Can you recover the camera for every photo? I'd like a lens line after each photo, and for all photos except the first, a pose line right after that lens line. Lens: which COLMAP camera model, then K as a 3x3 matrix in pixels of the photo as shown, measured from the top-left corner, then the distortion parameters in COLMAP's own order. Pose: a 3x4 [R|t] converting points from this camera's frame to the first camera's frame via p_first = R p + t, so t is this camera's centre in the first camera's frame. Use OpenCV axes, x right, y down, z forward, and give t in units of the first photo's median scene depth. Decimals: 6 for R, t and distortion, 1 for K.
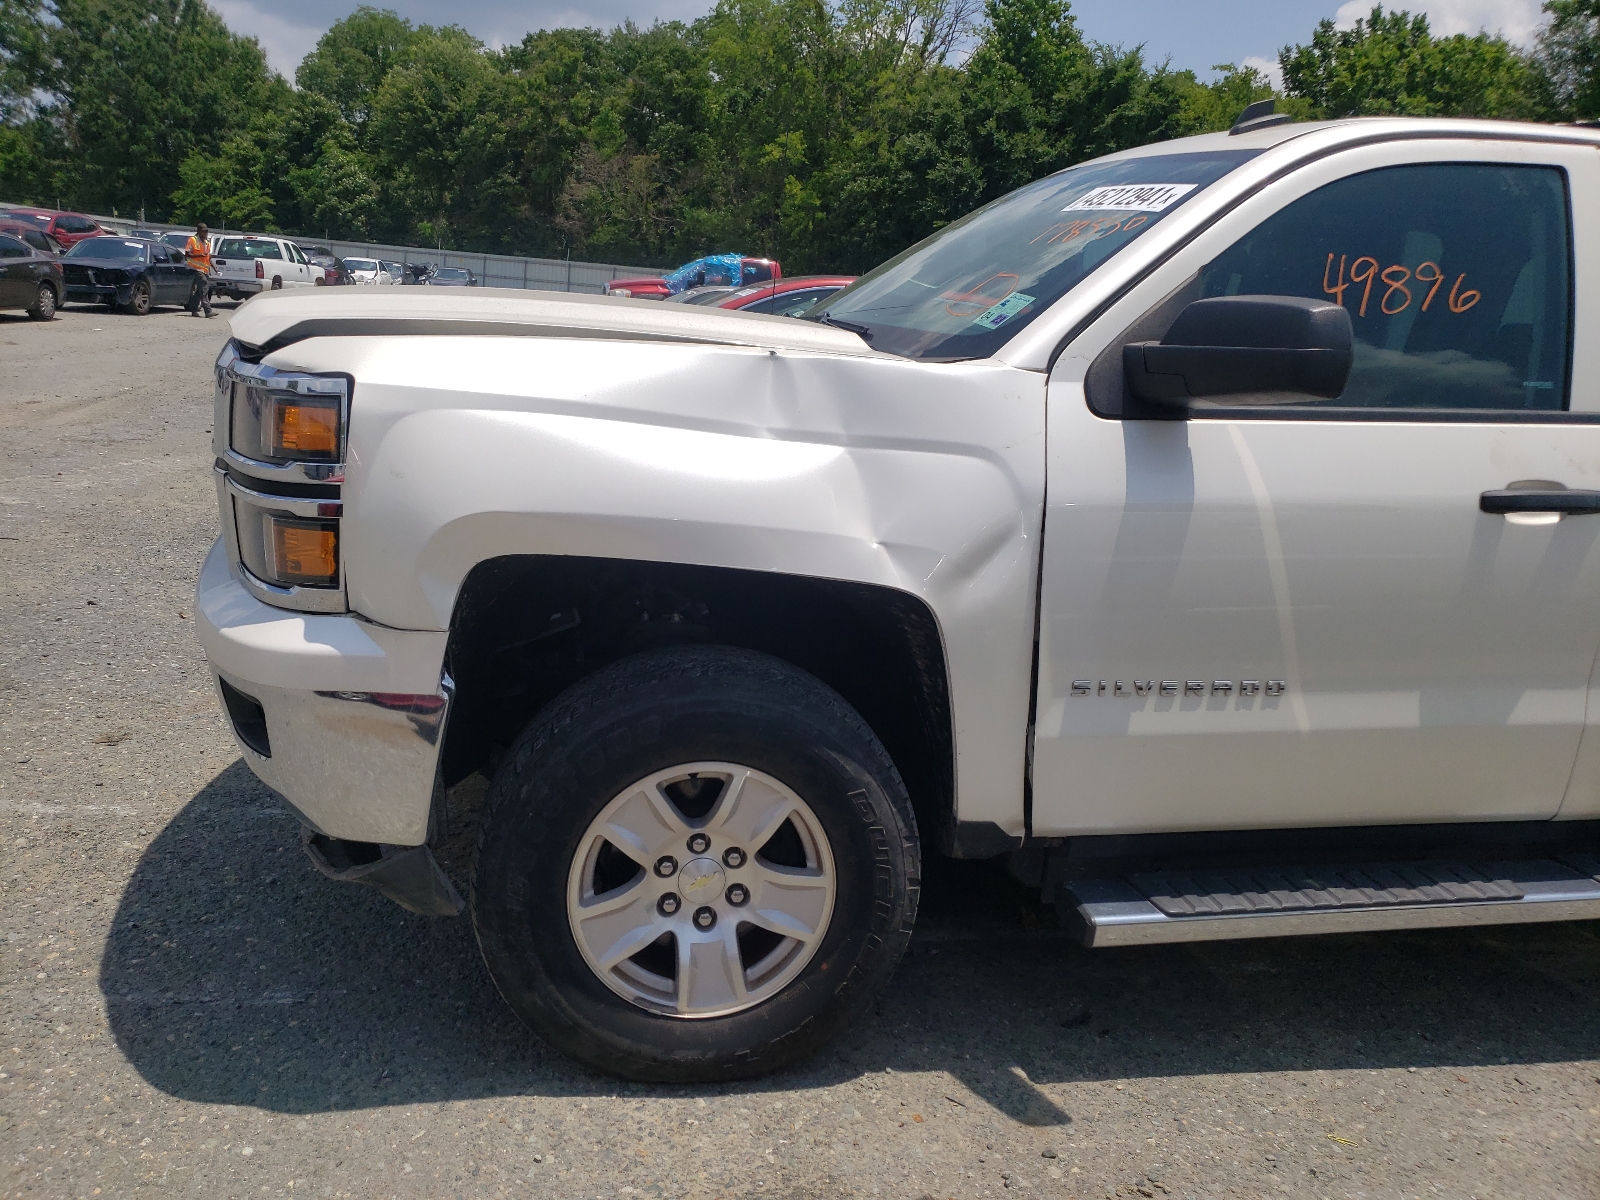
lens RADIAL K [[1218.7, 0, 801.9], [0, 1218.7, 606.0], [0, 0, 1]] dist [0.014254, -0.000943]
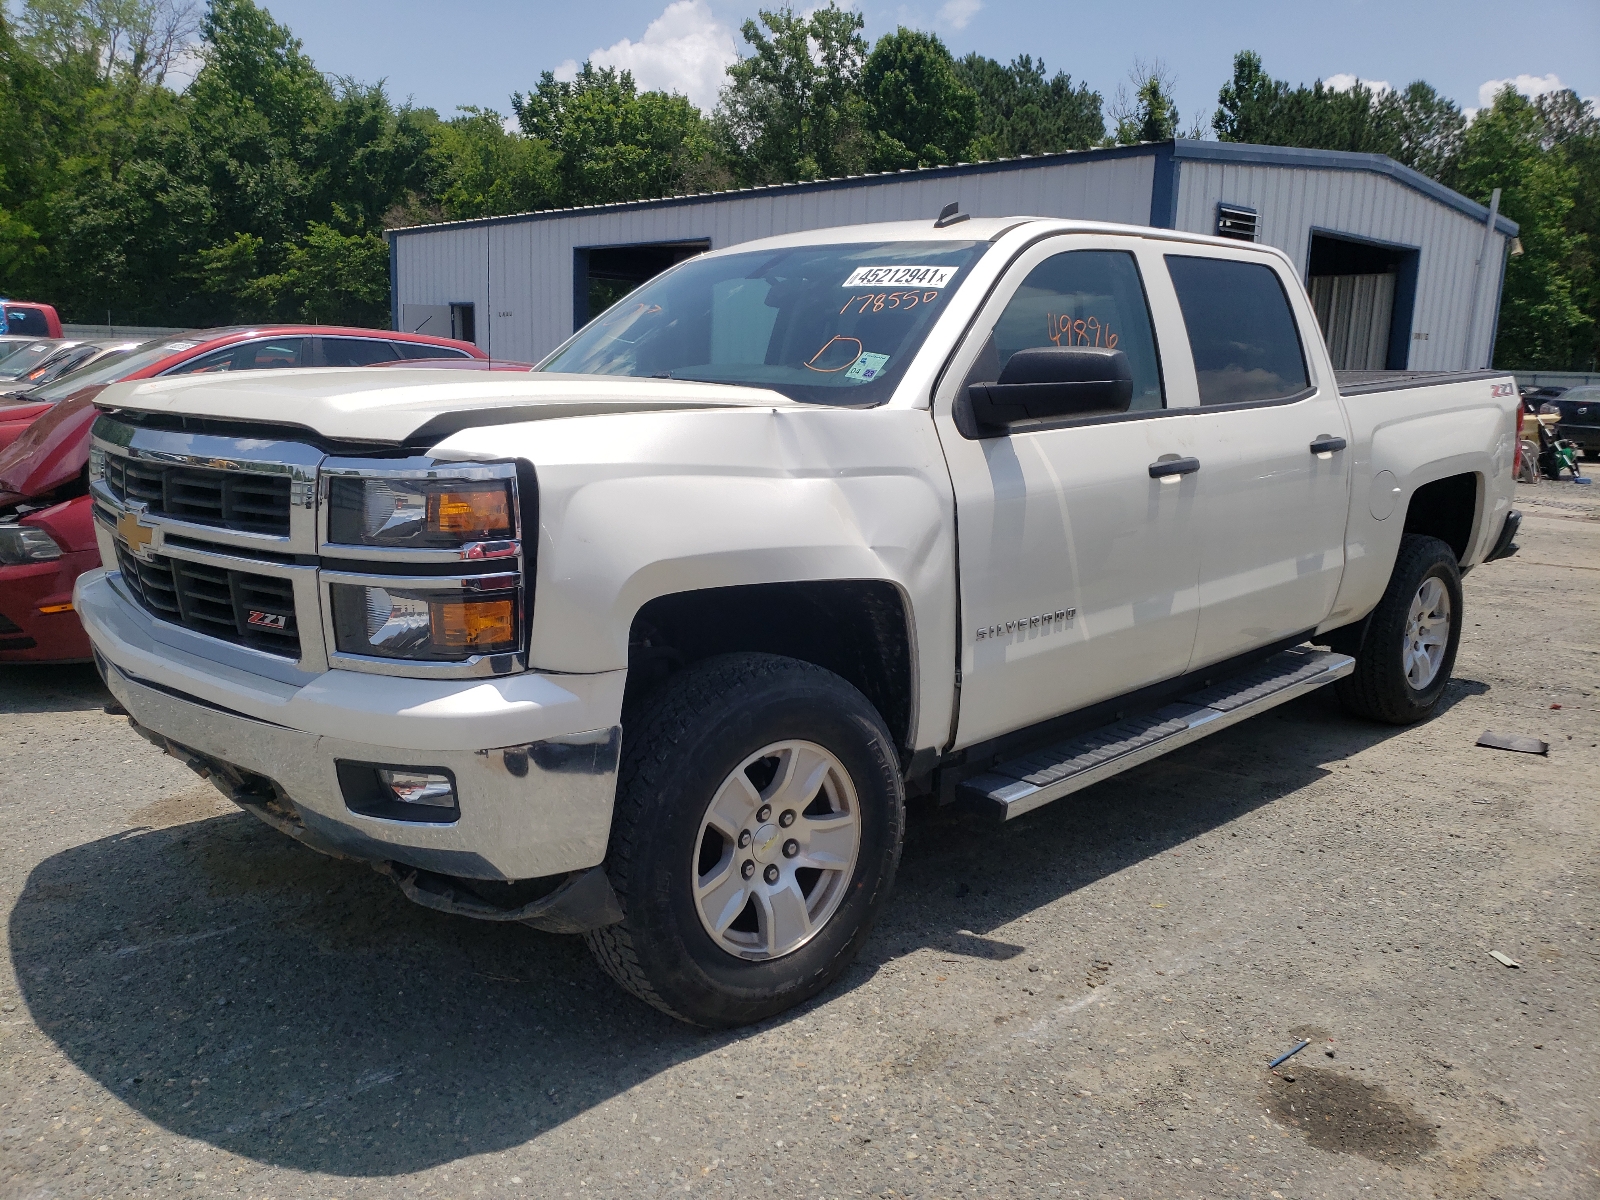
lens RADIAL K [[1221.9, 0, 758.3], [0, 1221.9, 597.0], [0, 0, 1]] dist [0.030690, -0.003098]
pose [[0.850860, -0.153807, 0.502375, -0.663014], [0.168935, 0.985504, 0.015600, -0.037664], [-0.497492, 0.071595, 0.864509, -0.068396]]
